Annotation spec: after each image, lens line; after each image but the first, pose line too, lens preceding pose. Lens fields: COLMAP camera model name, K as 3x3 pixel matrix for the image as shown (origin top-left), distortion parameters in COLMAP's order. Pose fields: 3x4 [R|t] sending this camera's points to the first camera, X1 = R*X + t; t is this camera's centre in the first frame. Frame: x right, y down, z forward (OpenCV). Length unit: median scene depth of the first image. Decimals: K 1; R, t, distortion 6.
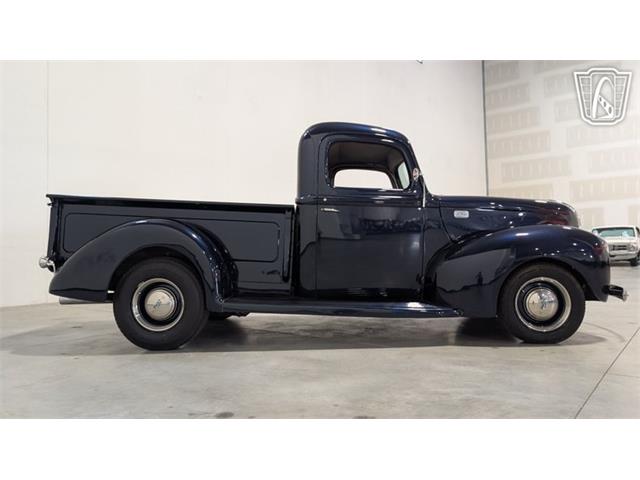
lens RADIAL K [[469.5, 0, 322.1], [0, 469.5, 234.4], [0, 0, 1]] dist [0.021701, -0.016454]
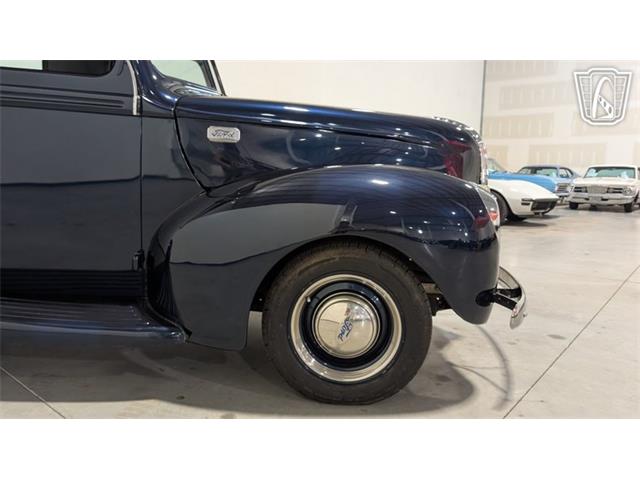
lens RADIAL K [[469.5, 0, 331.1], [0, 469.5, 233.5], [0, 0, 1]] dist [0.021701, -0.016454]
pose [[0.998963, 0.045169, 0.005648, 0.415532], [-0.045497, 0.986726, 0.155893, -0.022558], [0.001468, -0.155989, 0.987758, 0.498131]]
